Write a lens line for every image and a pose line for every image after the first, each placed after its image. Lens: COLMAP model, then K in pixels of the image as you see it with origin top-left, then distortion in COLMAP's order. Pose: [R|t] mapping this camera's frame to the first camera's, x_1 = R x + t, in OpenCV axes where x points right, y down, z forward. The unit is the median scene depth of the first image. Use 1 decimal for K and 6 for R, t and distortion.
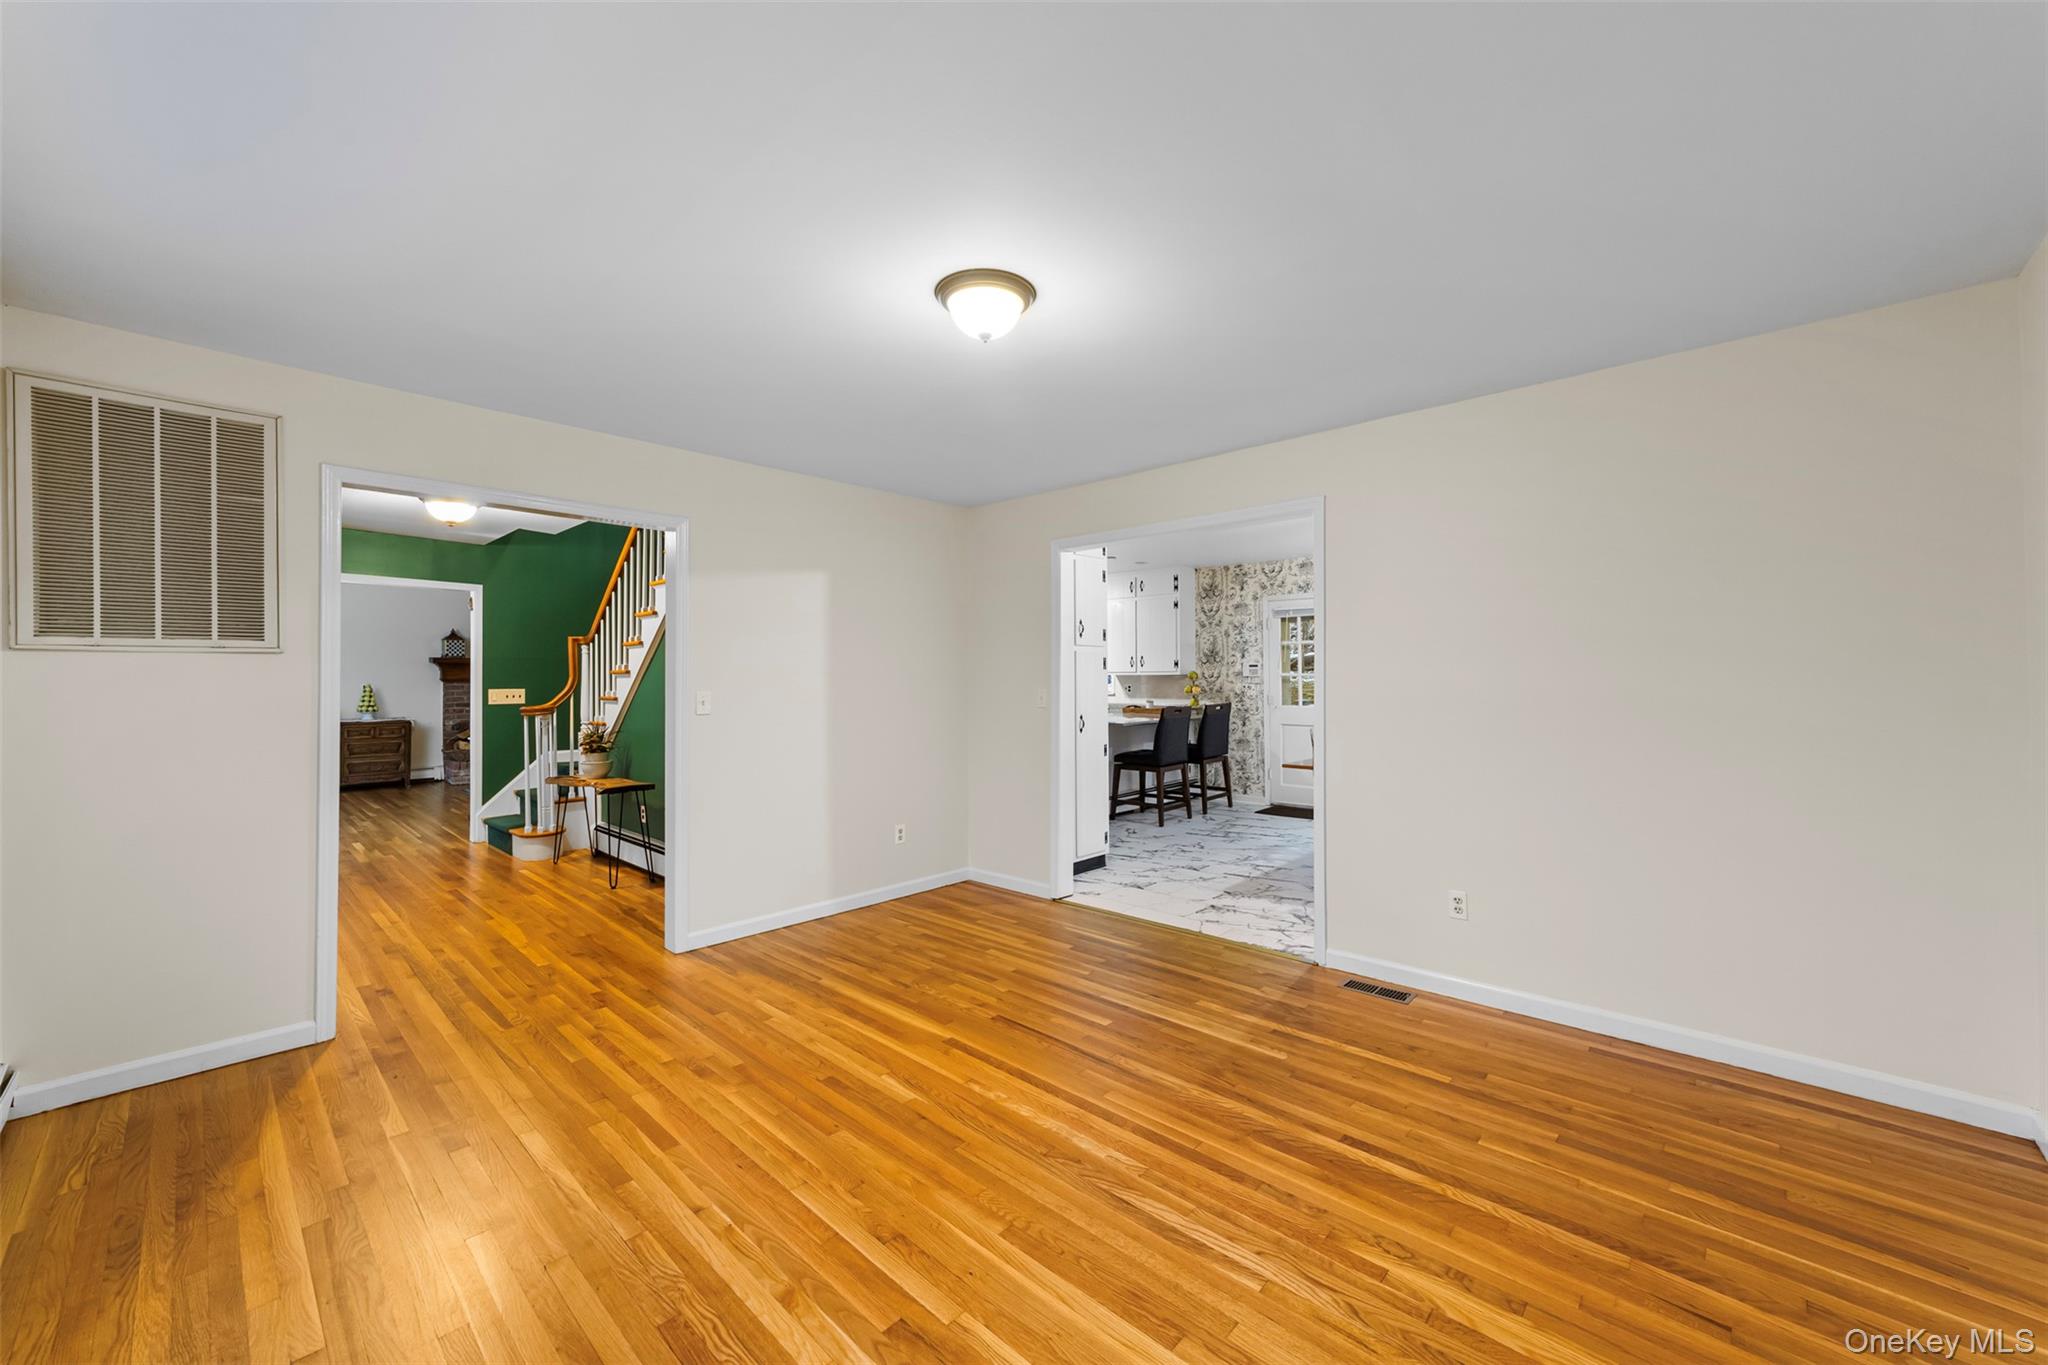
lens RADIAL K [[788.8, 0, 1036.7], [0, 788.8, 674.4], [0, 0, 1]] dist [-0.012948, 0.005521]
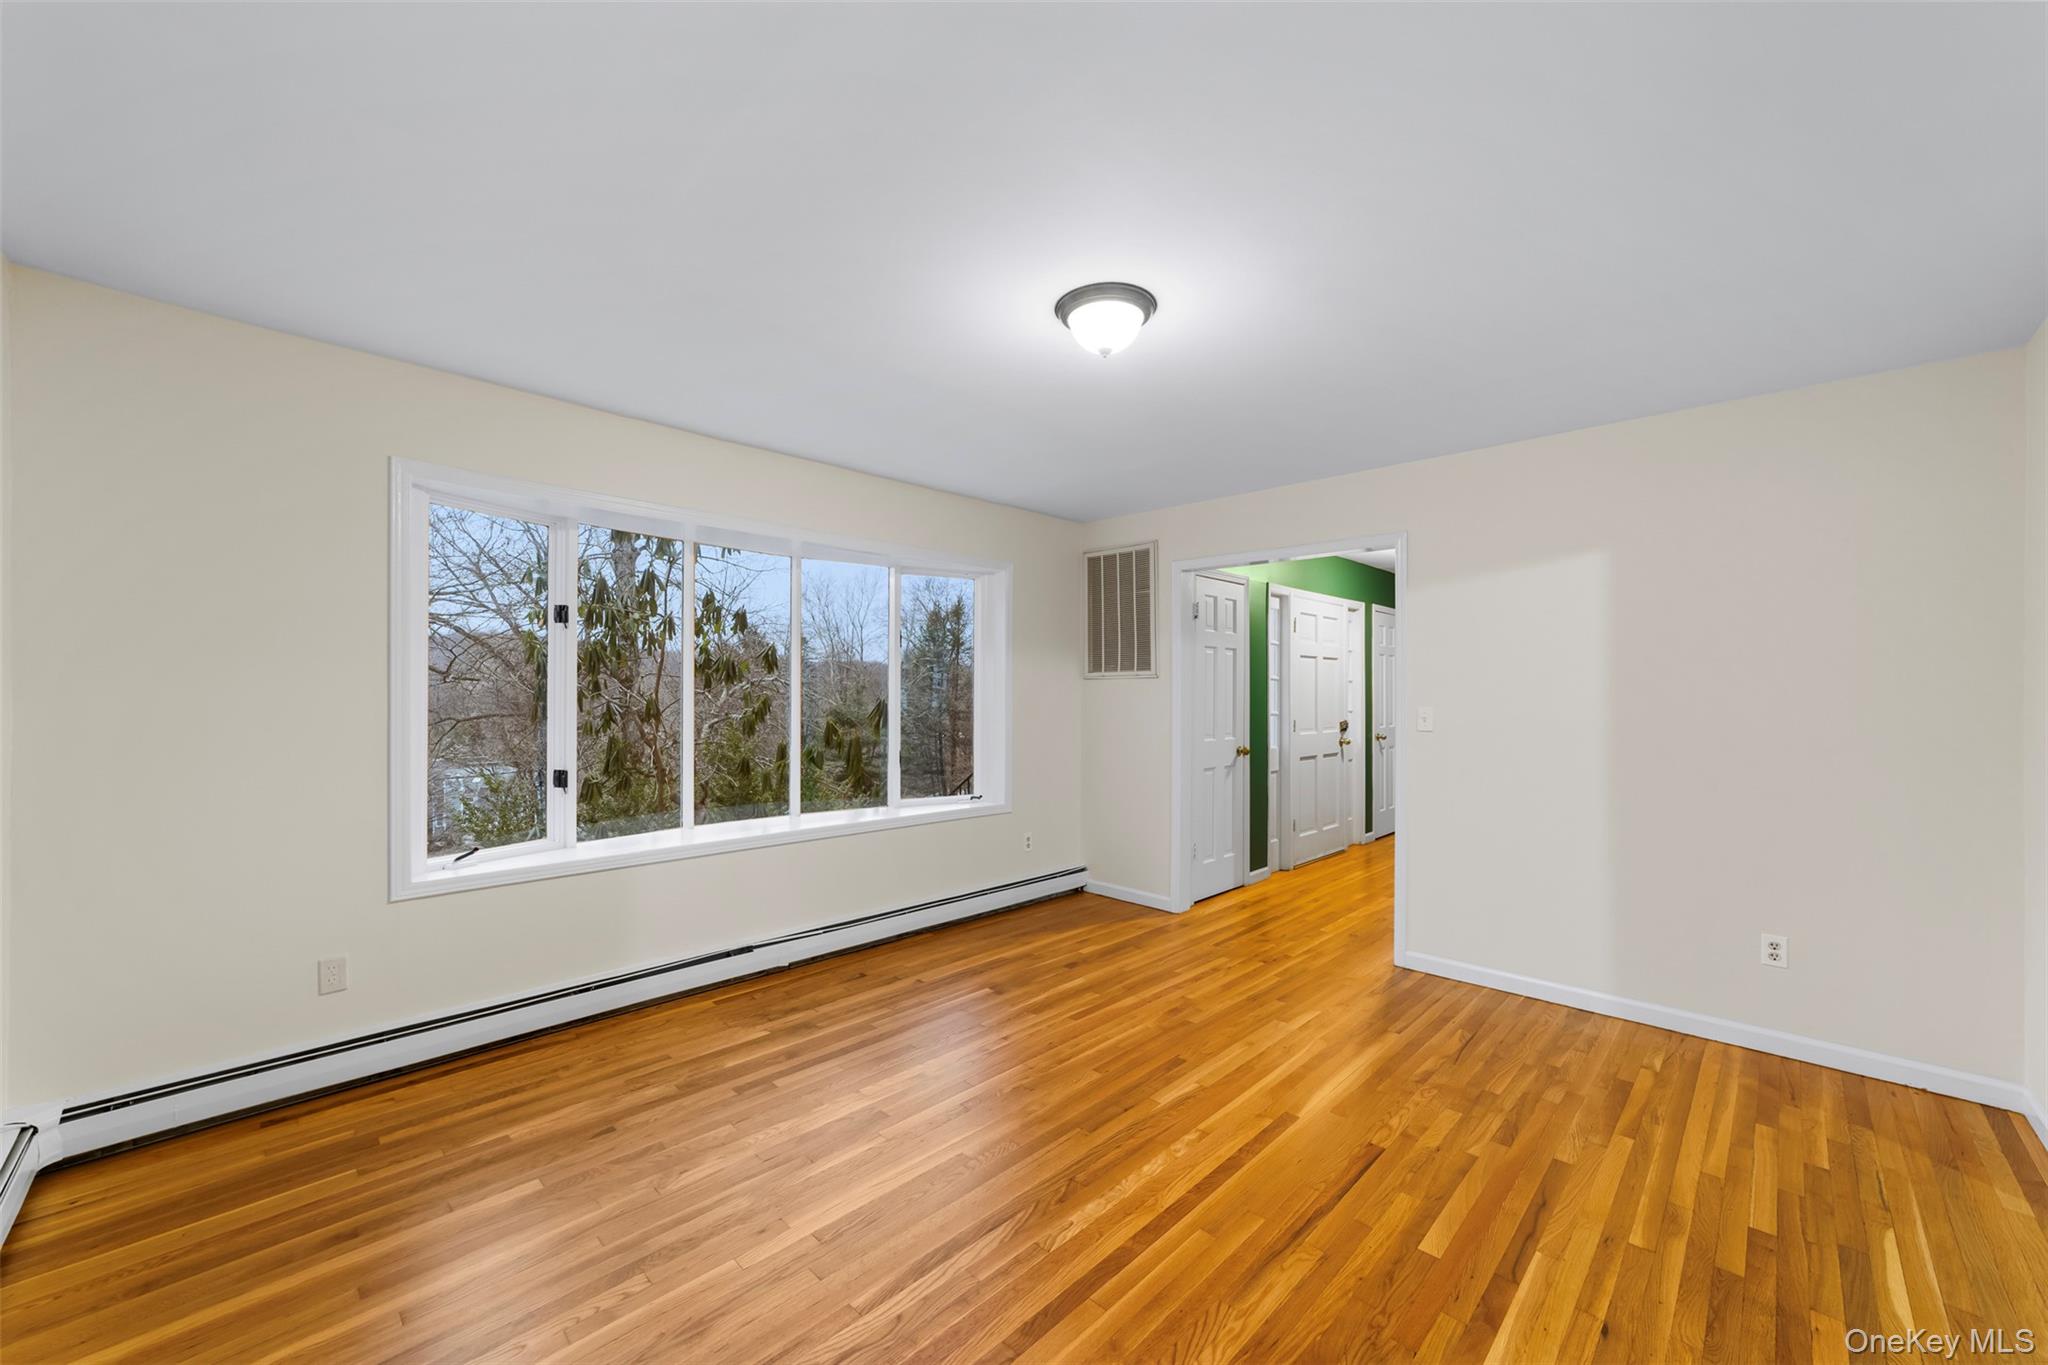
lens RADIAL K [[788.8, 0, 1023.1], [0, 788.8, 689.9], [0, 0, 1]] dist [-0.012948, 0.005521]
pose [[-0.033741, -0.002408, -0.999428, 0.605773], [0.002538, 0.999994, -0.002495, 0.003242], [0.999427, -0.002620, -0.033735, 0.595840]]
